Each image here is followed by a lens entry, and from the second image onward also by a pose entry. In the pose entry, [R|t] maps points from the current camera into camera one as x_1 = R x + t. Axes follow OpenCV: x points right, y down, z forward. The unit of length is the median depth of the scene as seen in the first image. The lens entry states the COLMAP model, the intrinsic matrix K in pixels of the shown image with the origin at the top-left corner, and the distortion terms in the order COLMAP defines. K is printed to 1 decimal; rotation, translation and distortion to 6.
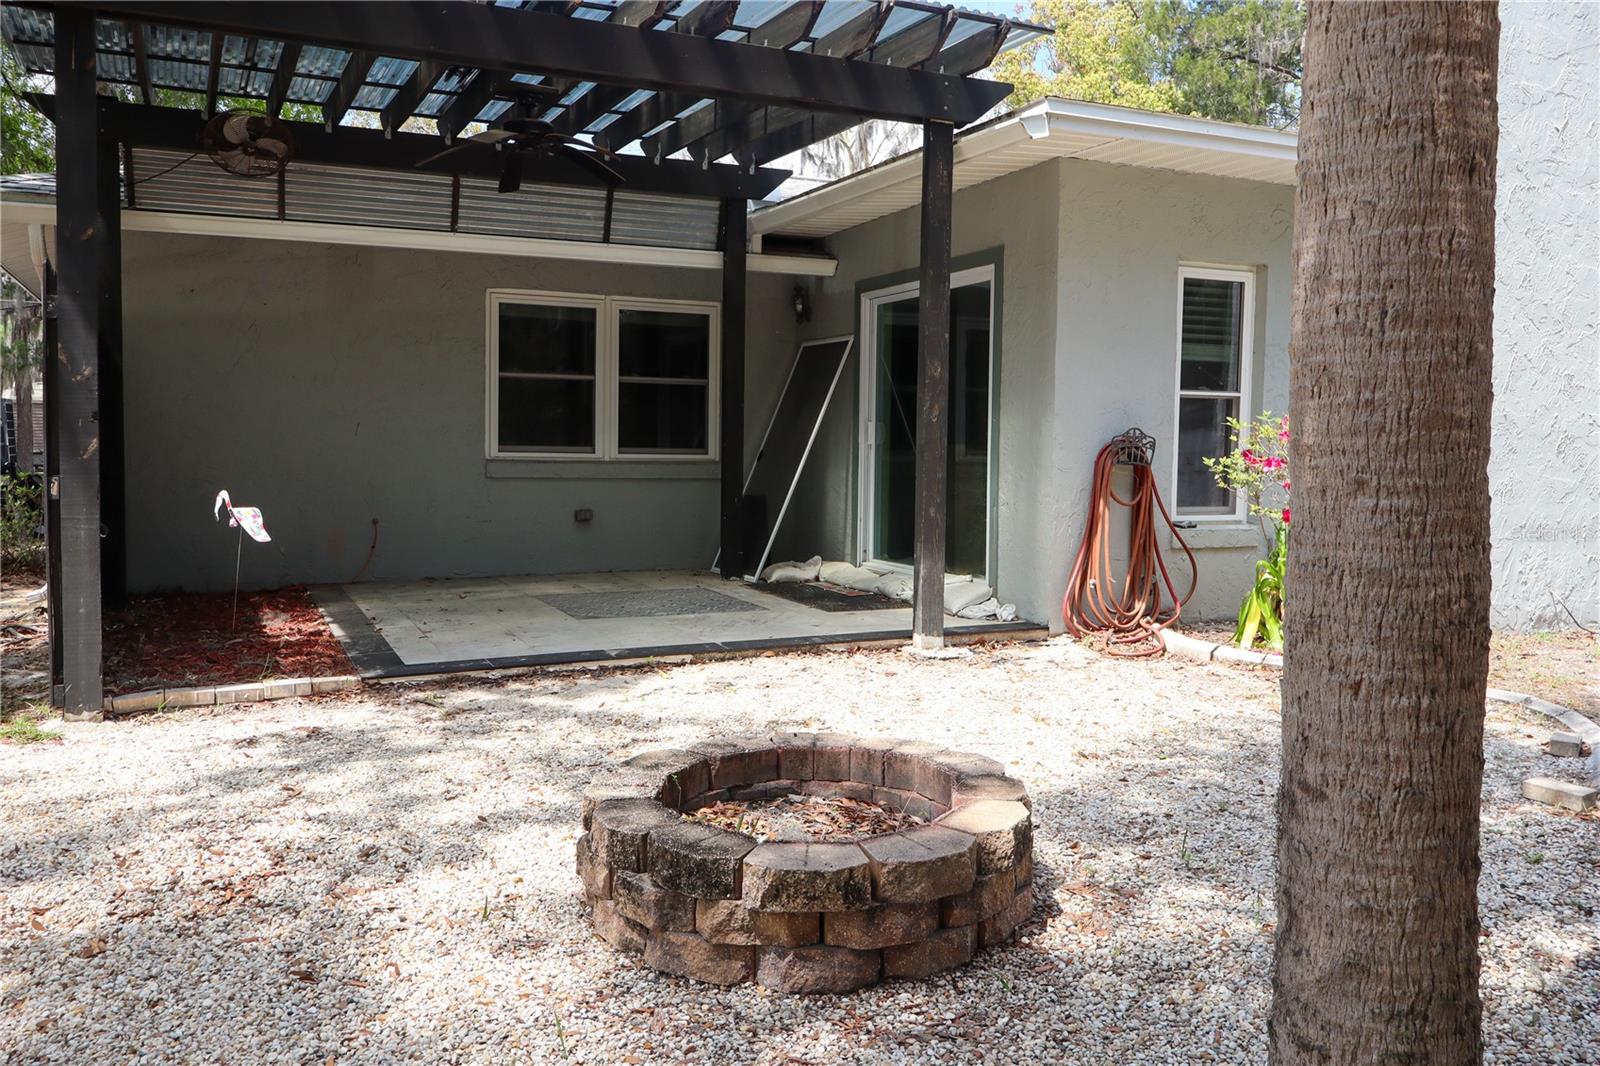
lens RADIAL K [[1337.5, 0, 799.5], [0, 1337.5, 533.7], [0, 0, 1]] dist [-0.012685, 0.008552]
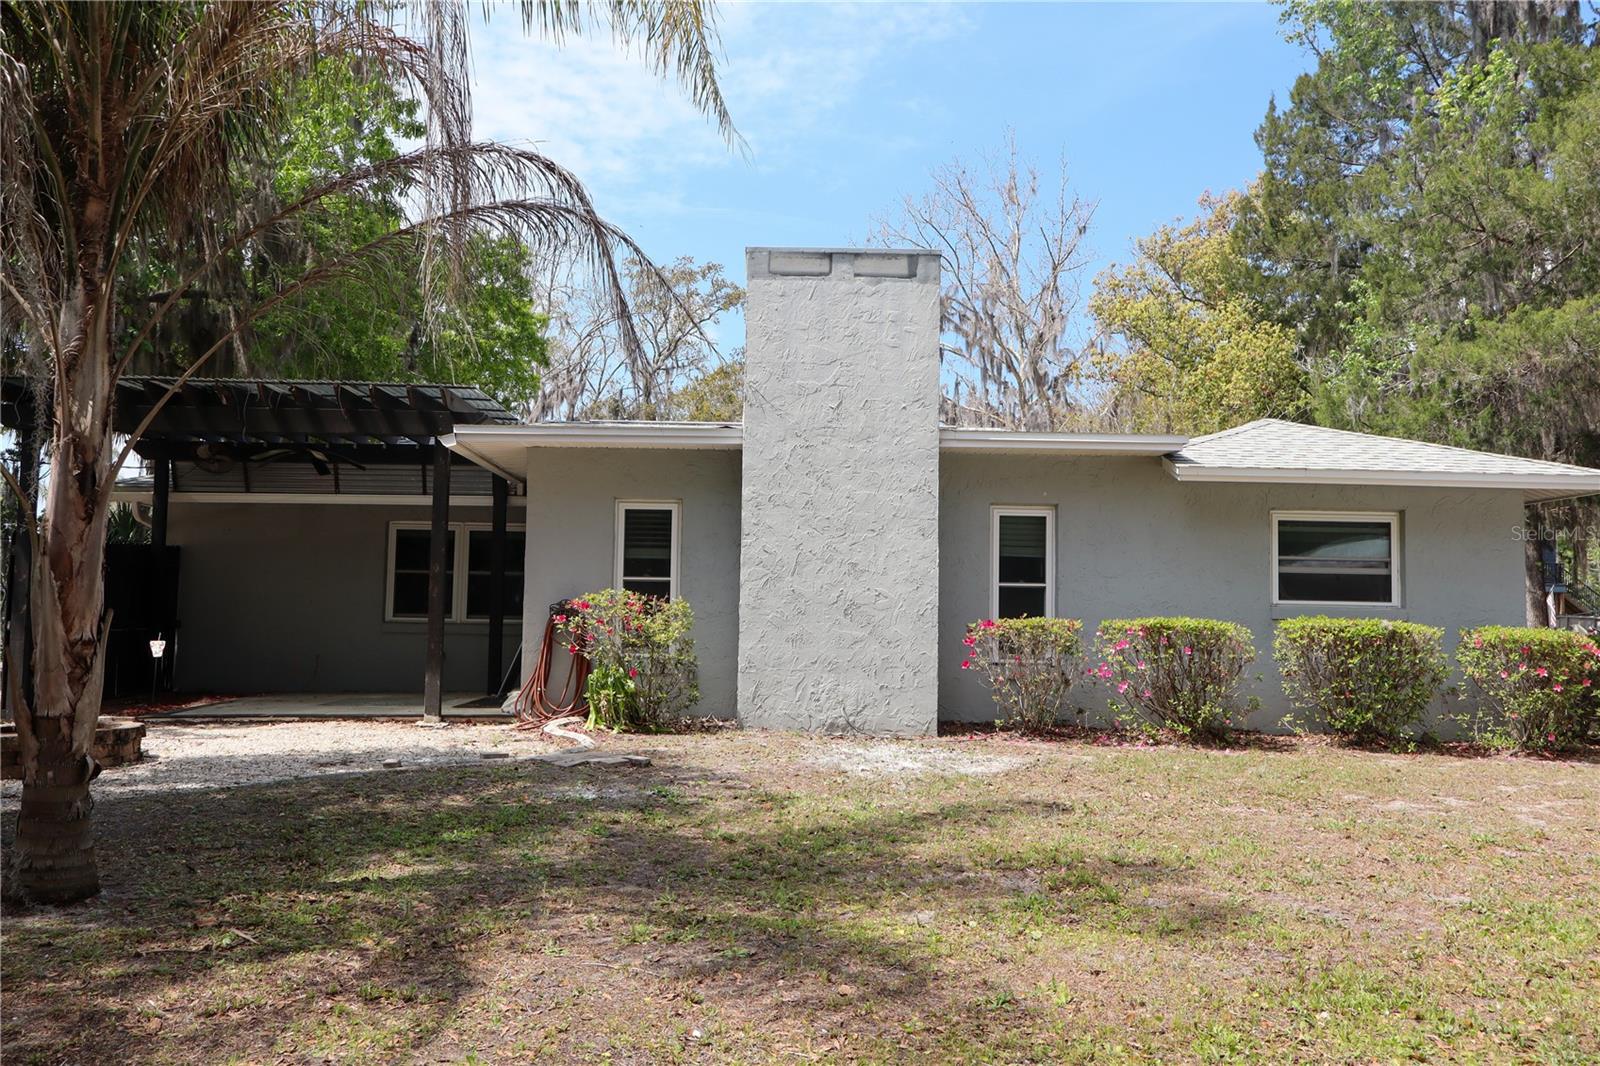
lens RADIAL K [[1337.5, 0, 801.6], [0, 1337.5, 531.5], [0, 0, 1]] dist [-0.012685, 0.008552]
pose [[0.916023, -0.026822, -0.400229, 1.131470], [-0.027324, 0.991272, -0.128970, 0.042943], [0.400195, 0.129075, 0.907295, -0.408181]]
